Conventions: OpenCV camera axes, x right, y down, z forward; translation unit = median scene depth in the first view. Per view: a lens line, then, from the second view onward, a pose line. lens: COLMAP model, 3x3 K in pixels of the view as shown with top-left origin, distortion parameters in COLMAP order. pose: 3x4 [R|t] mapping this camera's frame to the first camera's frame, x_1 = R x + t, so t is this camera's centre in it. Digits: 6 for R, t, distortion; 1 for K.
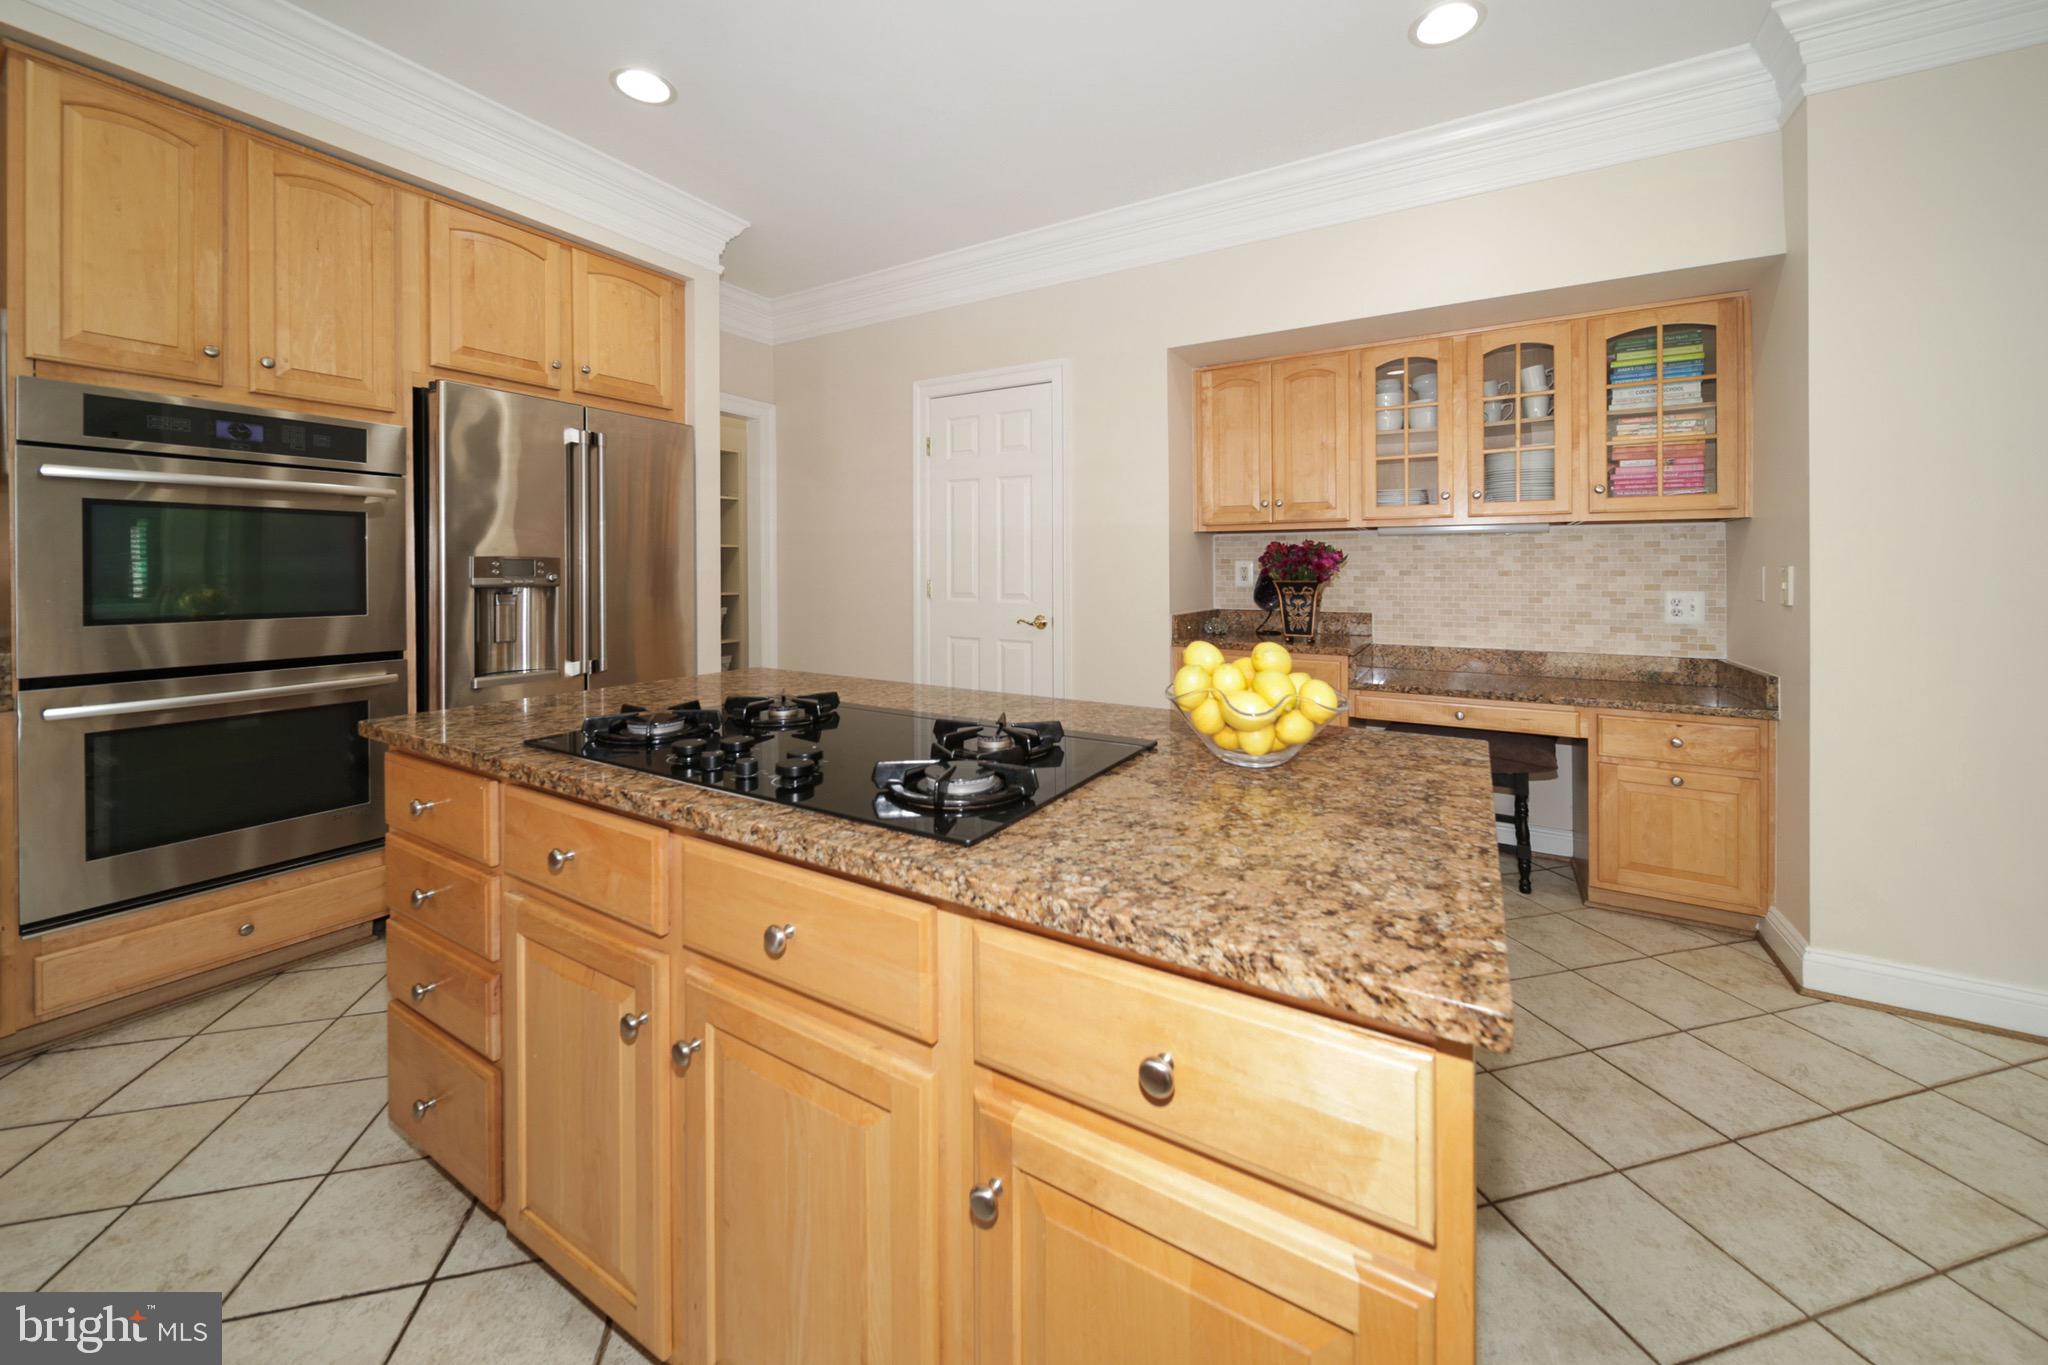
lens RADIAL K [[759.3, 0, 1023.5], [0, 759.3, 581.2], [0, 0, 1]] dist [-0.001284, -0.000390]
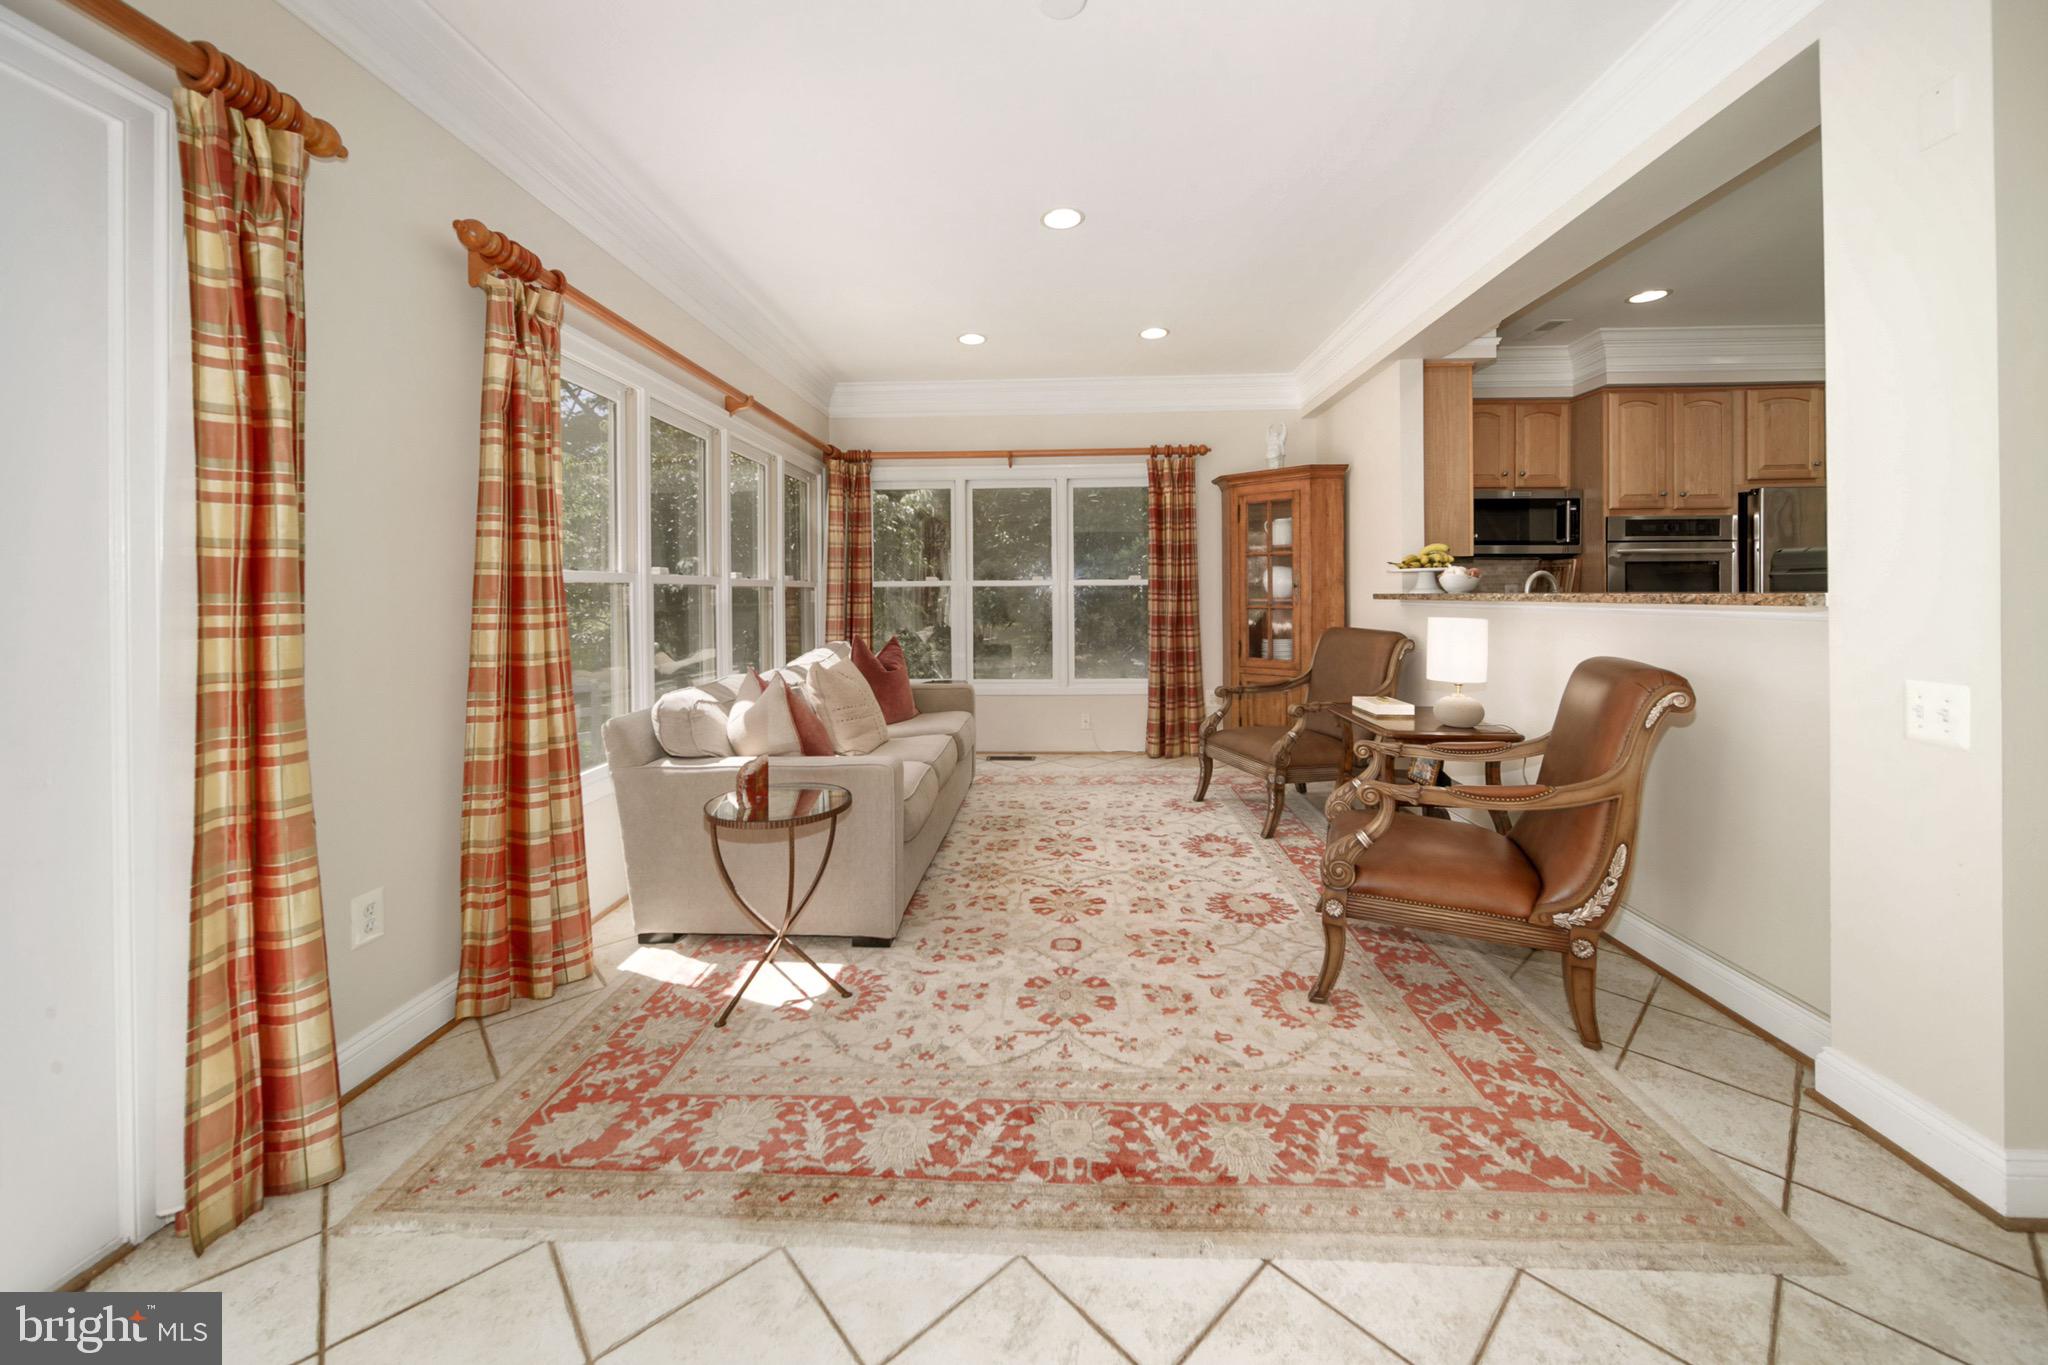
lens RADIAL K [[746.6, 0, 1027.1], [0, 746.6, 599.0], [0, 0, 1]] dist [0.002745, -0.002362]
pose [[0.483025, 0.001114, -0.875606, -0.035780], [-0.005093, 0.999986, -0.001537, 0.017783], [0.875592, 0.005202, 0.483024, -1.373983]]
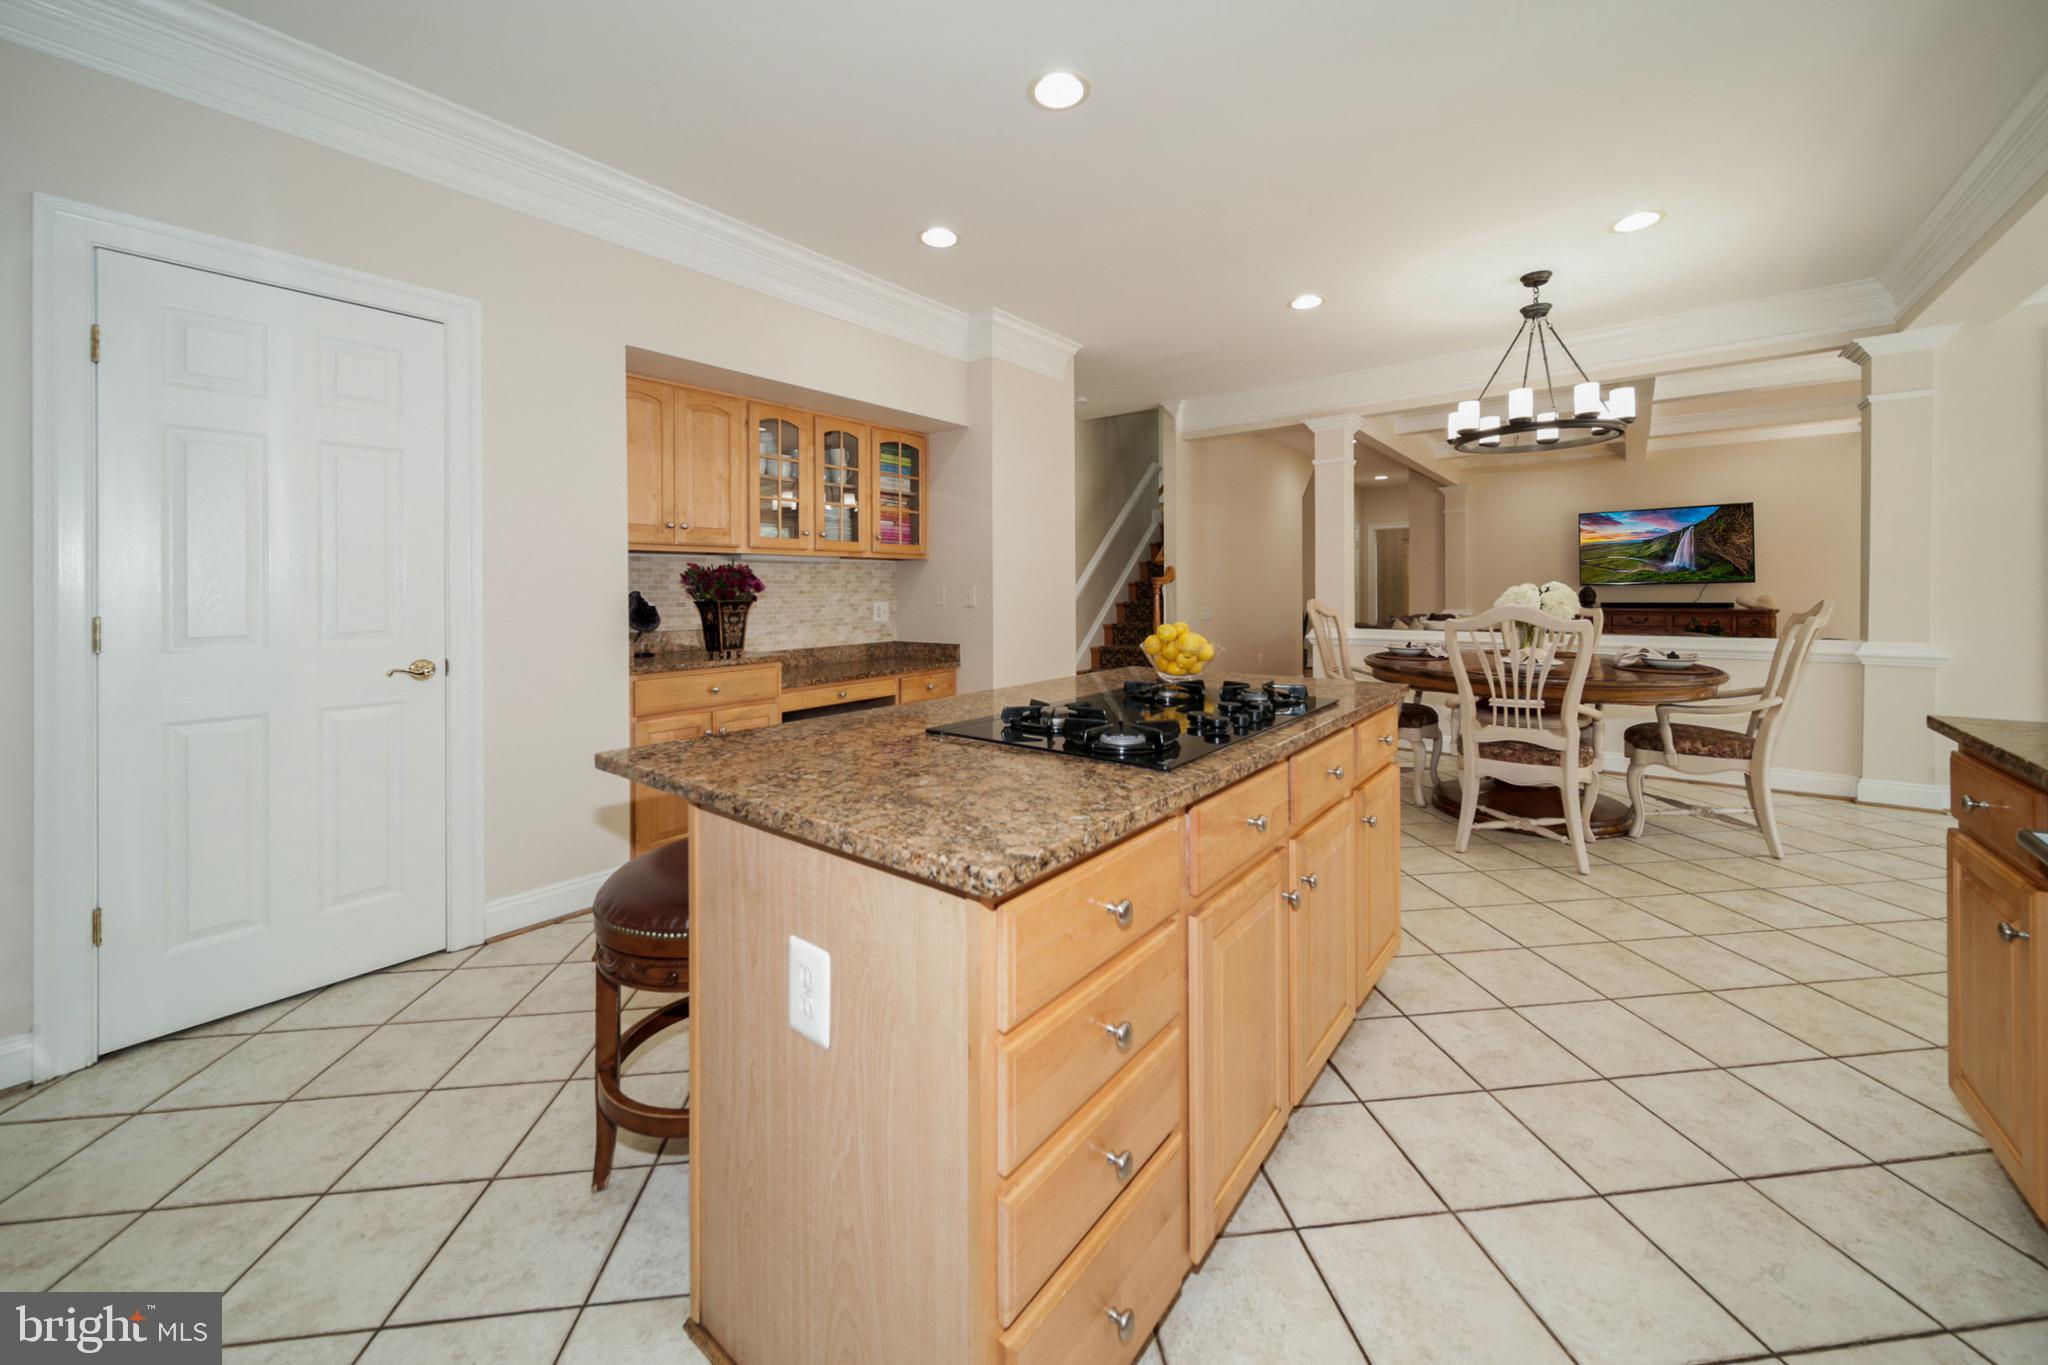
lens RADIAL K [[759.3, 0, 1023.5], [0, 759.3, 581.2], [0, 0, 1]] dist [-0.001284, -0.000390]
pose [[0.149454, 0.005620, 0.988753, -0.802413], [0.023734, 0.999675, -0.009270, -0.009976], [-0.988484, 0.024852, 0.149272, 0.504032]]
